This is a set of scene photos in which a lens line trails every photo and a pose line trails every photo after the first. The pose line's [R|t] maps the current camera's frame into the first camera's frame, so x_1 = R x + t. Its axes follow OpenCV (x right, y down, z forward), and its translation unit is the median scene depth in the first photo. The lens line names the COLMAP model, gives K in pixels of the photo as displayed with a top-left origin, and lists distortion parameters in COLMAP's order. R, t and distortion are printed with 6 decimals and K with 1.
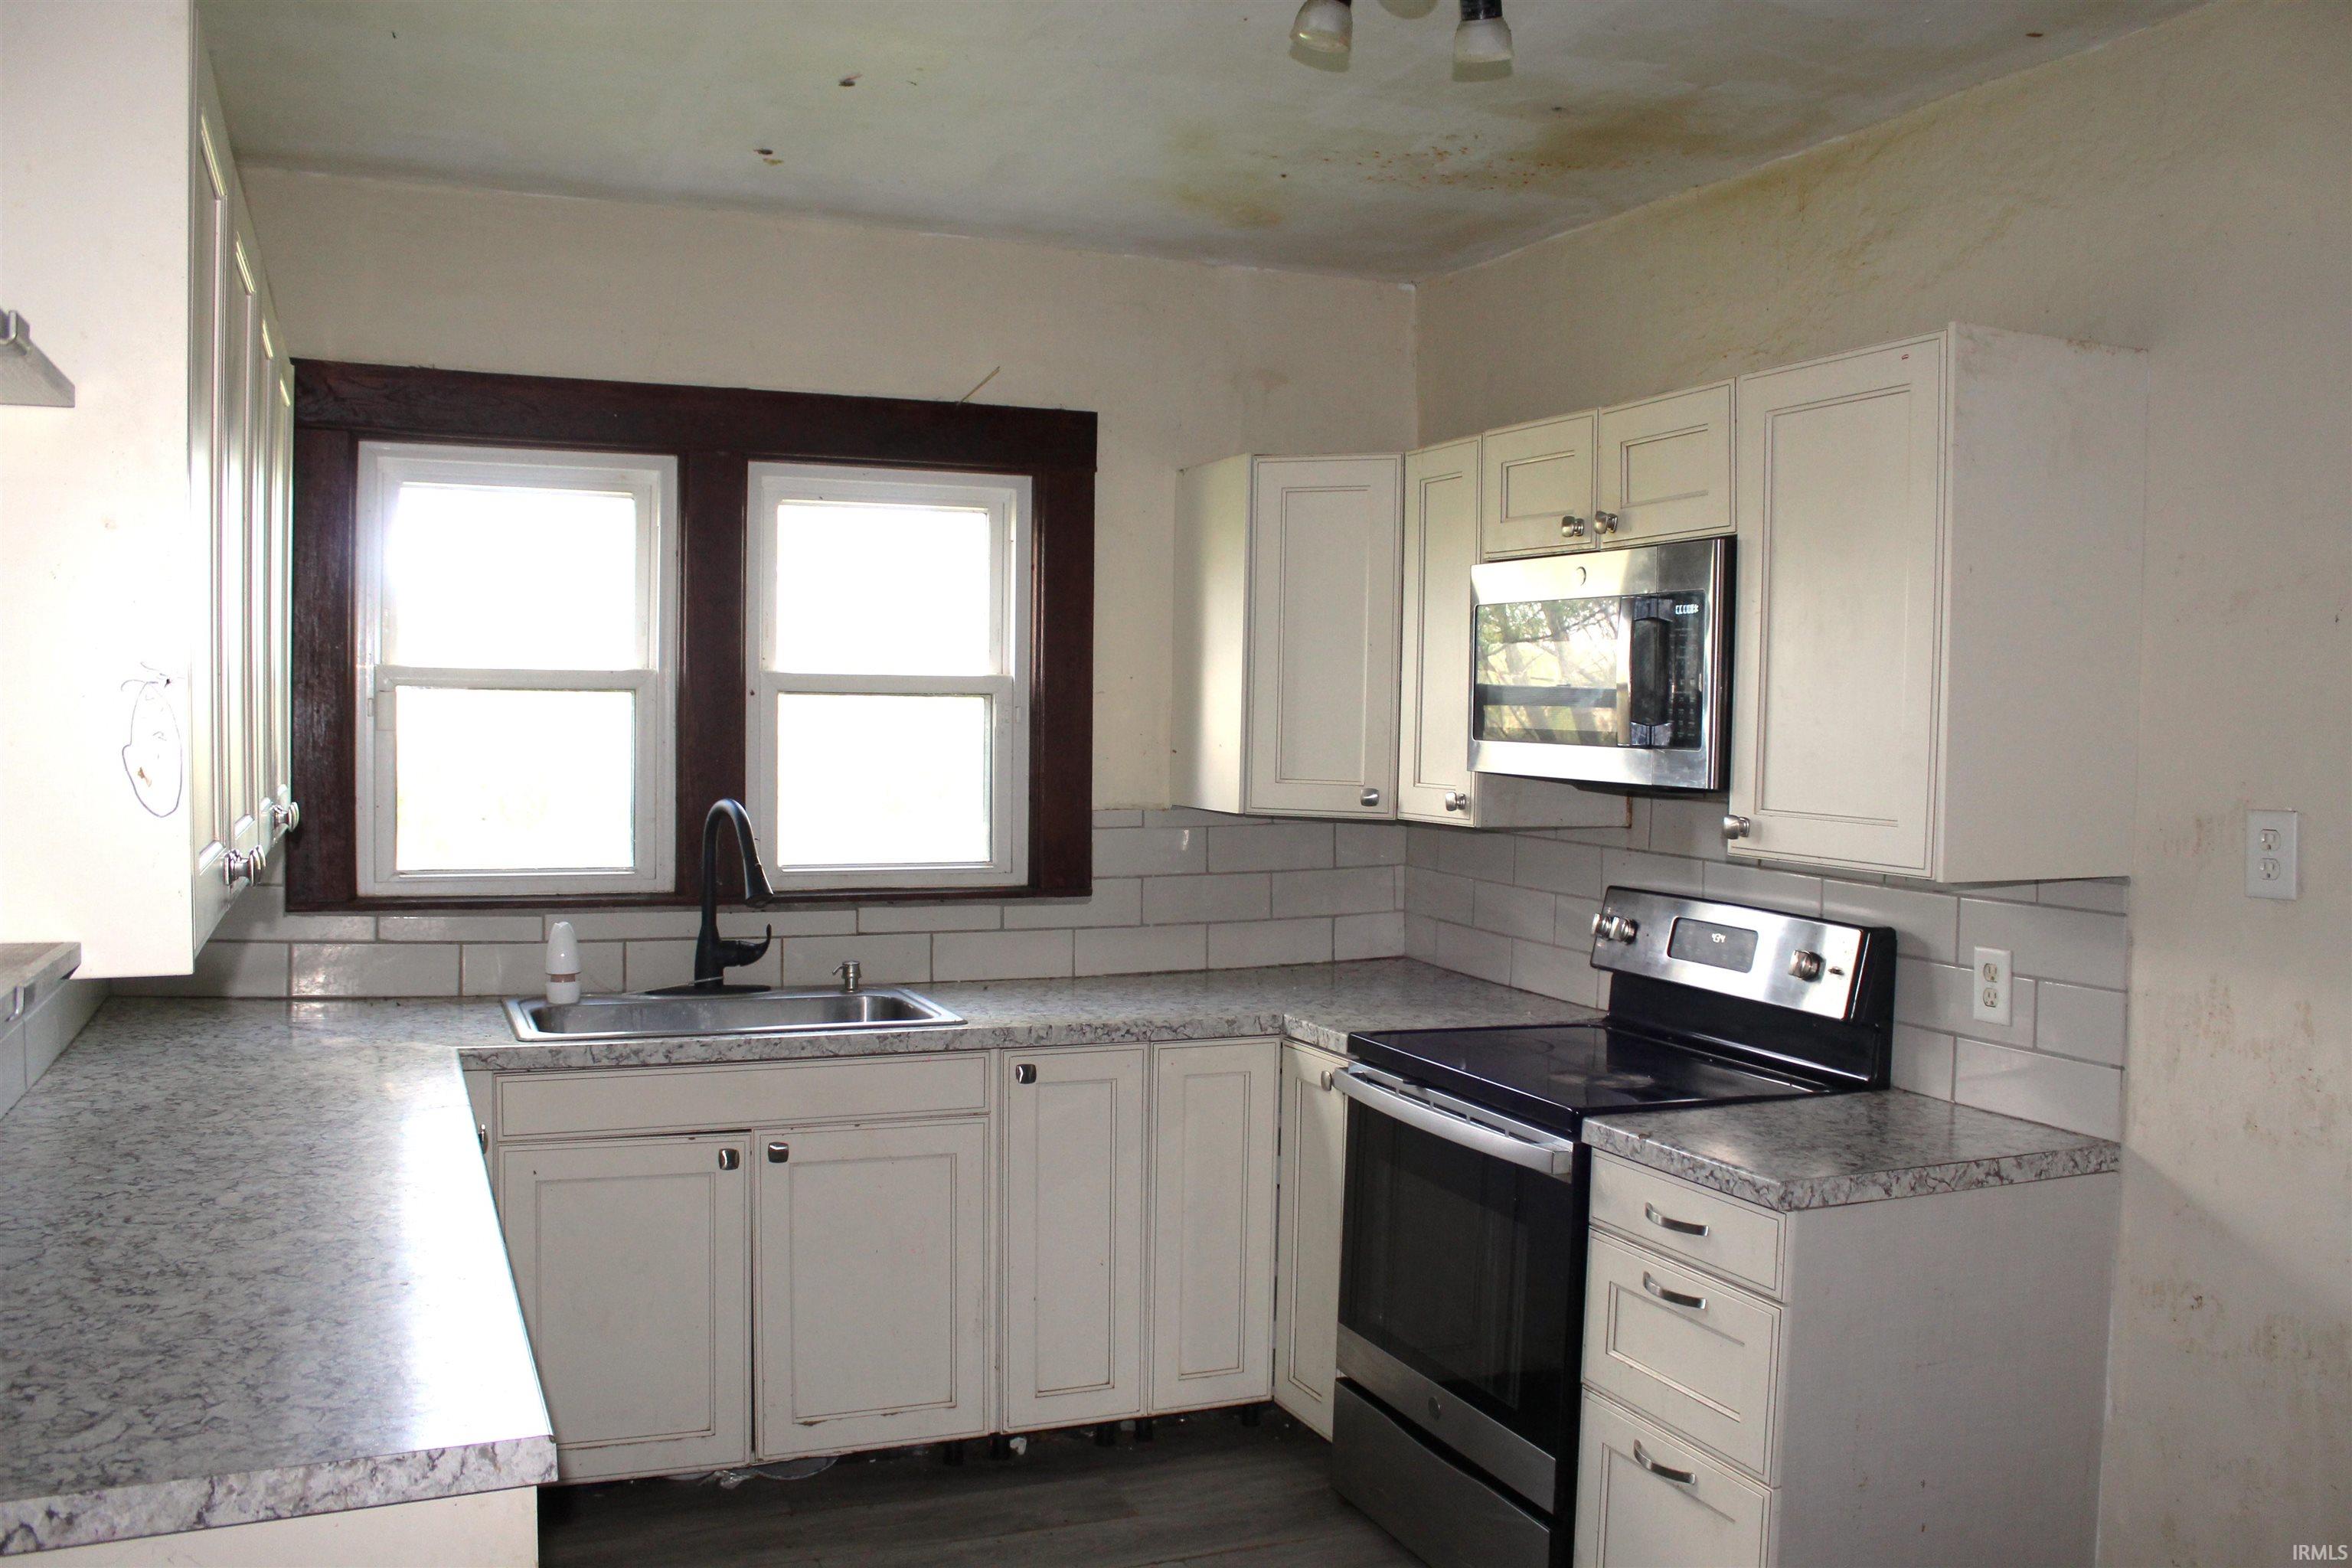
lens RADIAL K [[1955.8, 0, 1176.0], [0, 1955.8, 784.0], [0, 0, 1]] dist [-0.167205, 0.145931]
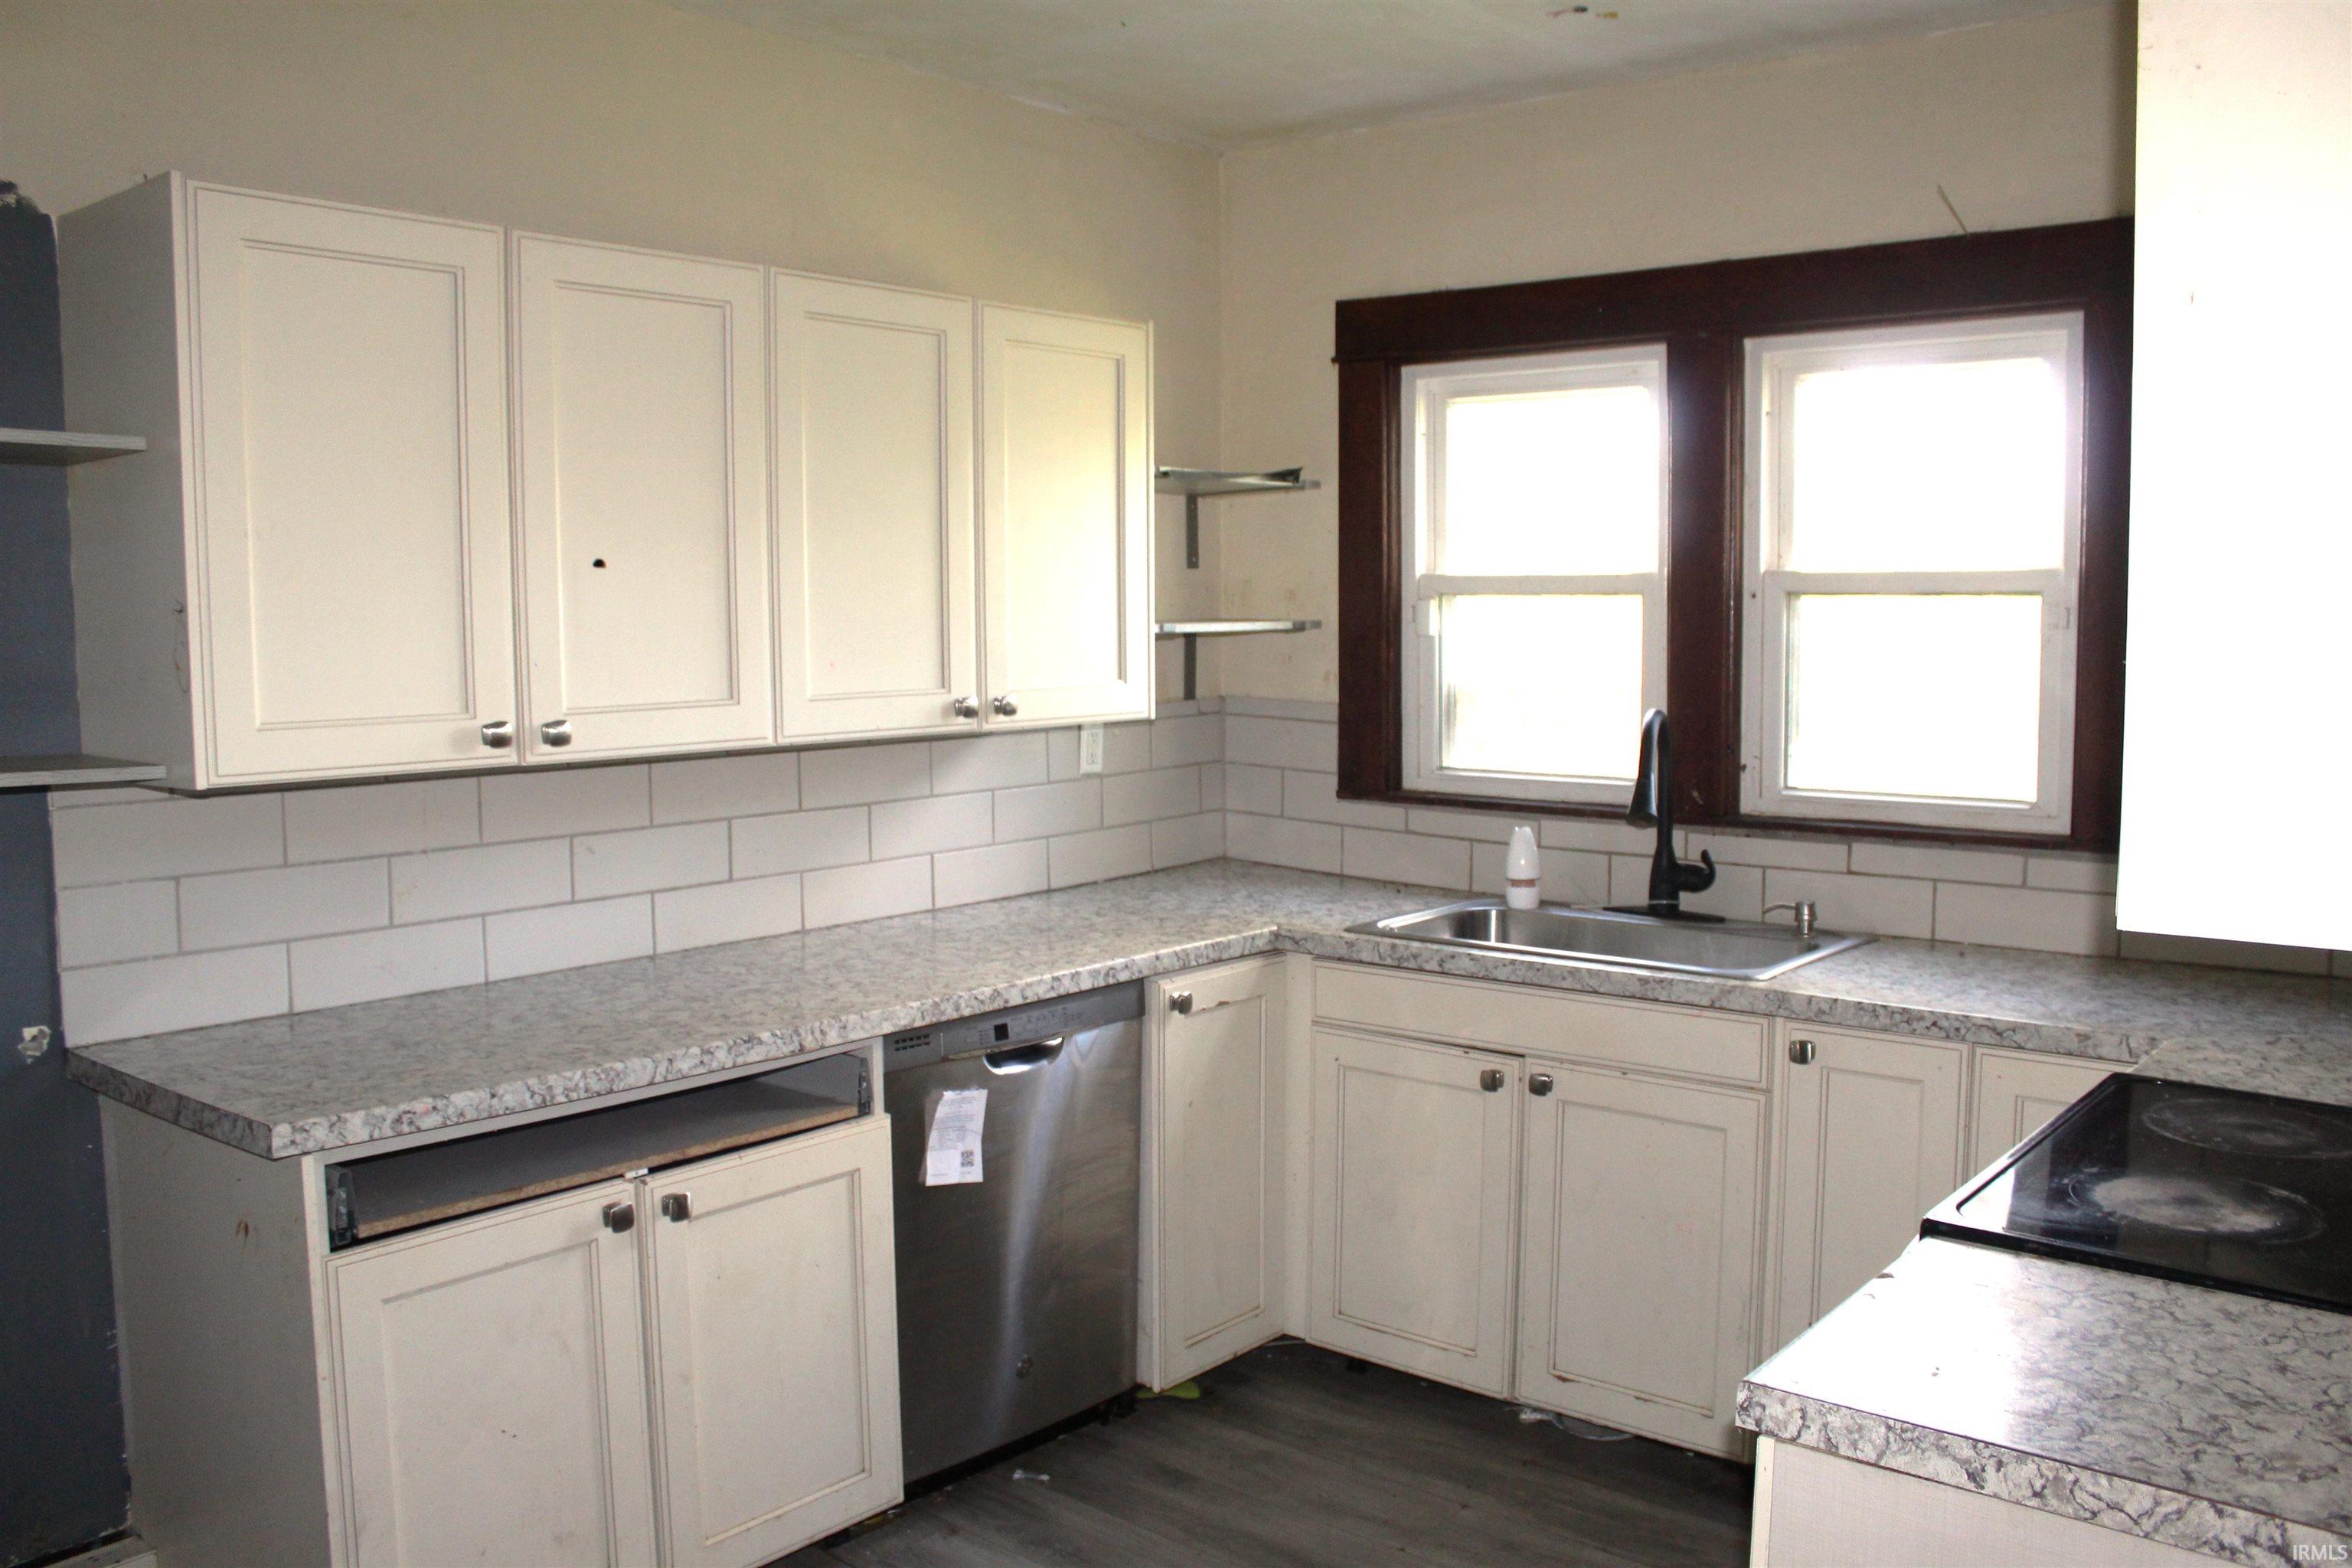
lens RADIAL K [[1955.8, 0, 1176.0], [0, 1955.8, 784.0], [0, 0, 1]] dist [-0.167205, 0.145931]
pose [[0.463763, 0.063078, -0.883711, 0.512747], [-0.021151, 0.997966, 0.060133, -0.008140], [0.885707, -0.009196, 0.464154, 0.386772]]
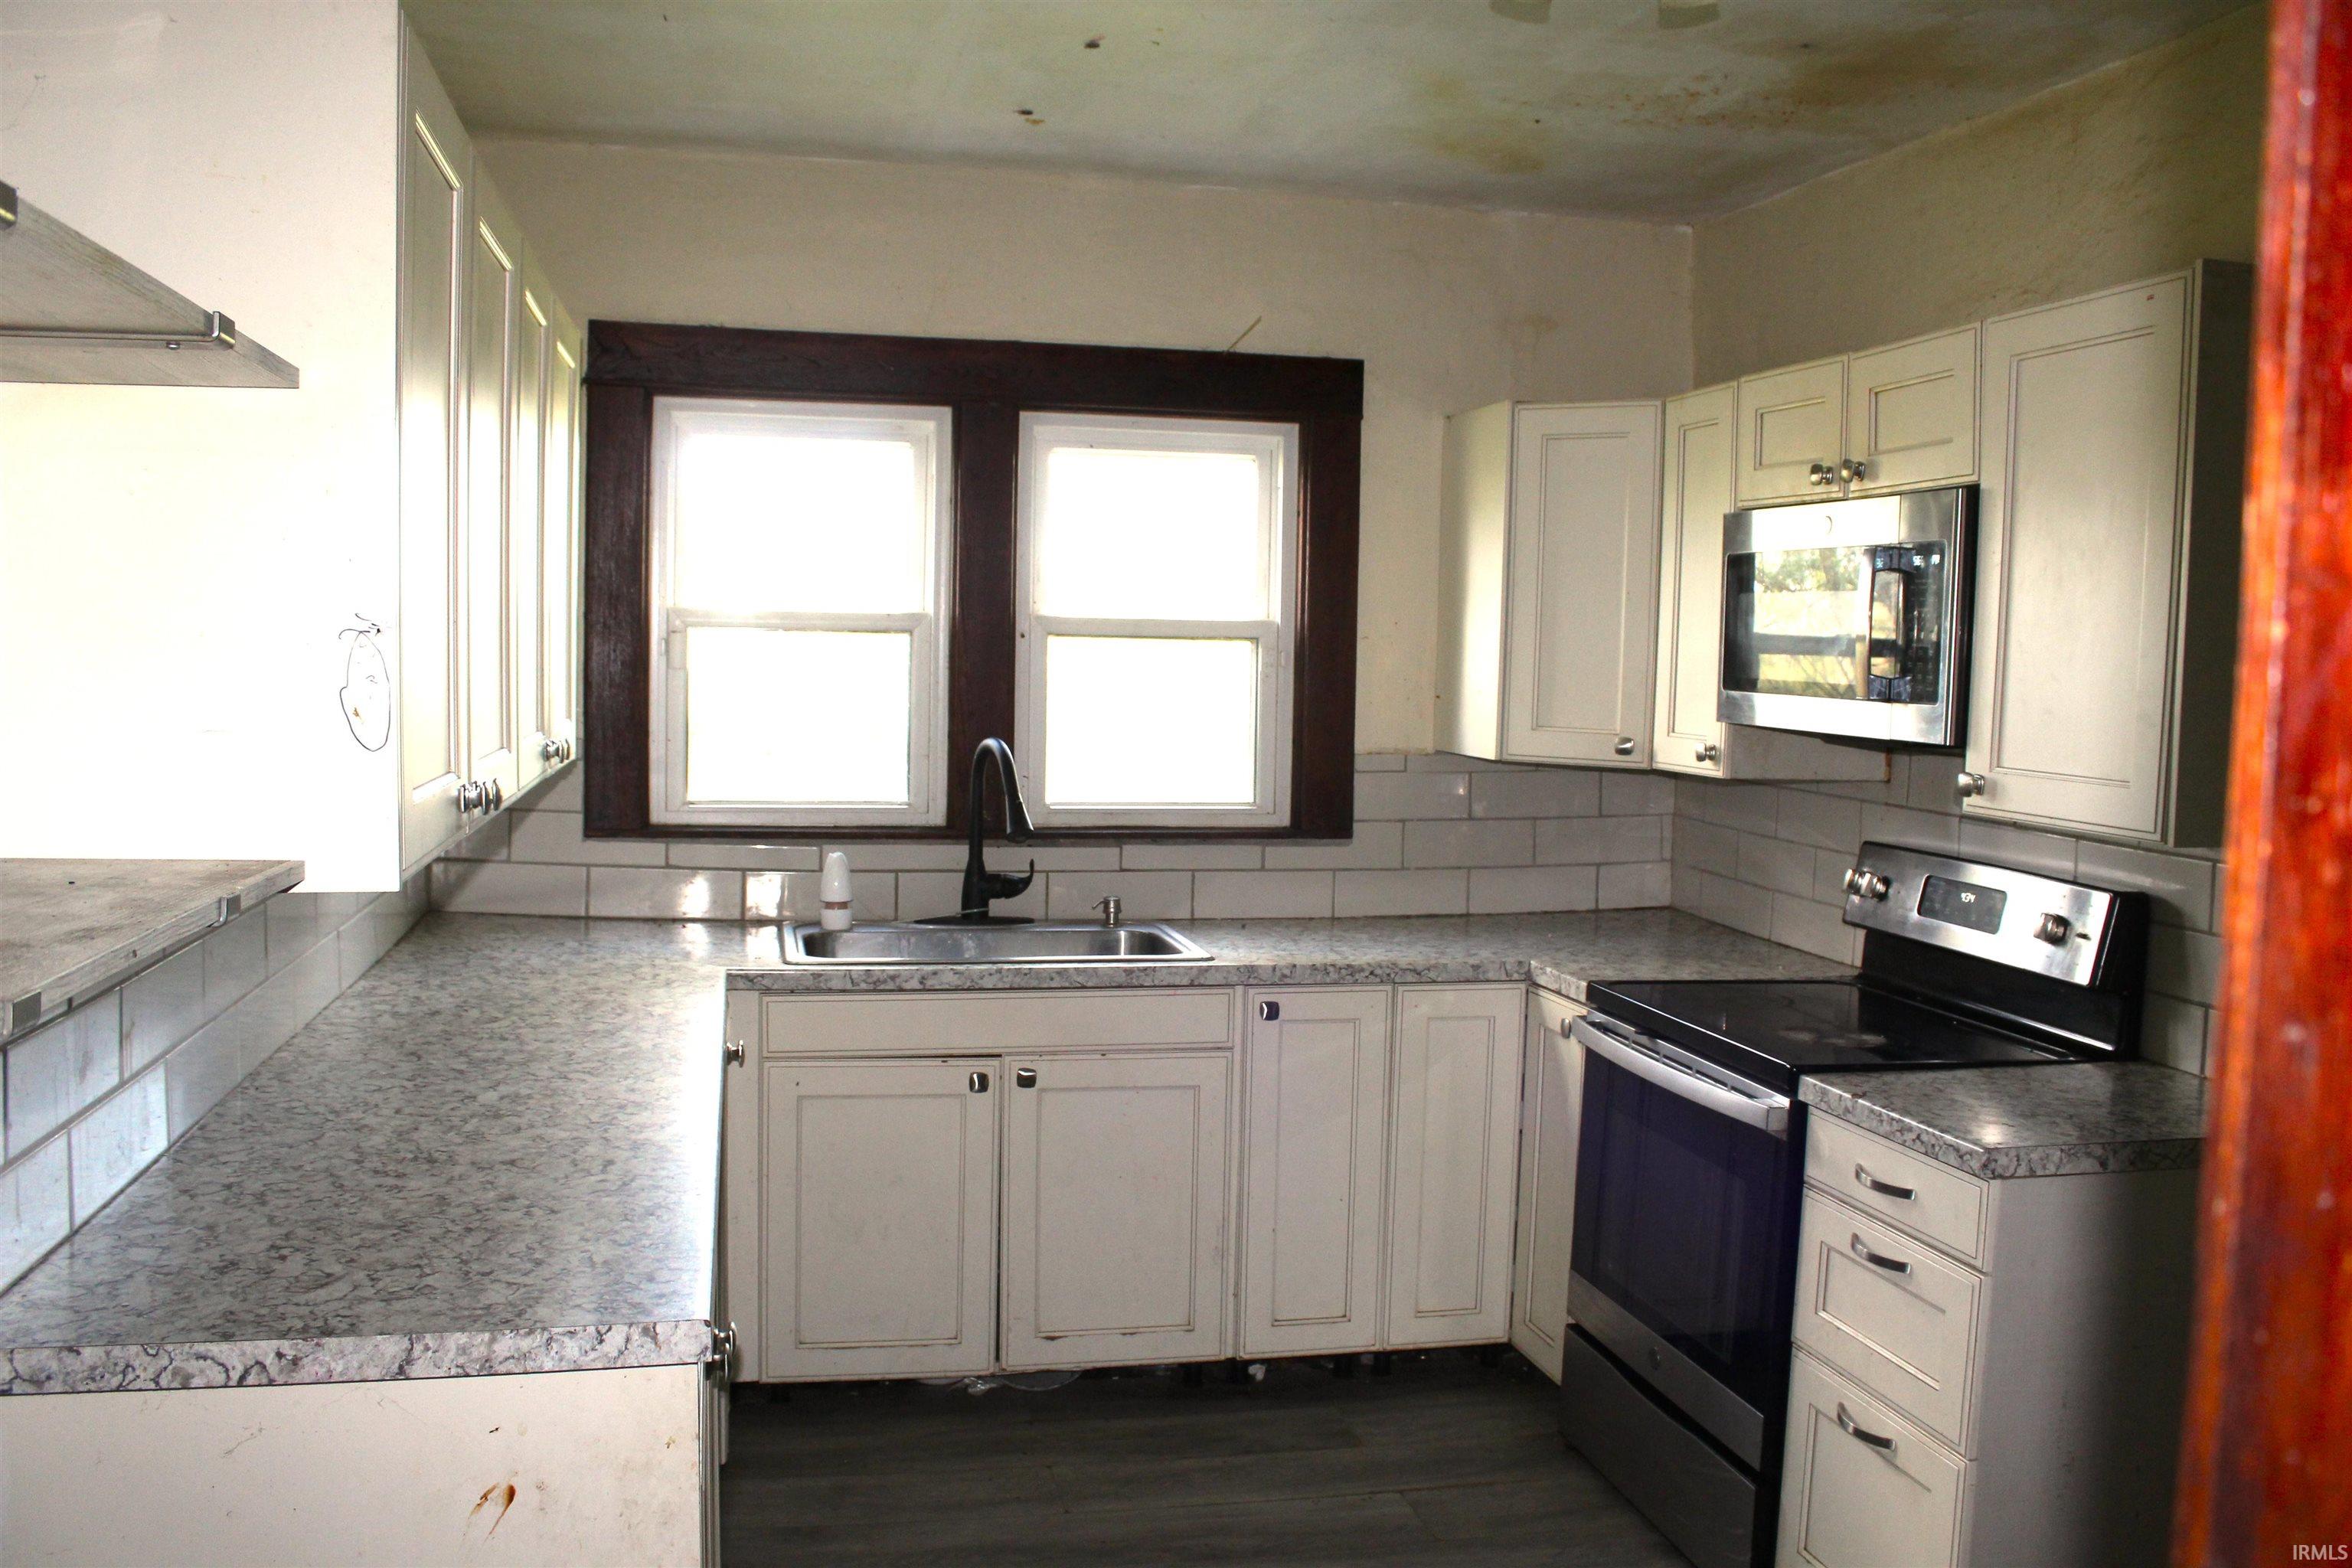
lens RADIAL K [[1952.6, 0, 1176.0], [0, 1952.6, 784.0], [0, 0, 1]] dist [-0.171565, 0.157531]
pose [[0.984539, 0.019692, -0.174058, 0.050528], [-0.014357, 0.999389, 0.031857, -0.002299], [0.174579, -0.028865, 0.984220, -0.013220]]
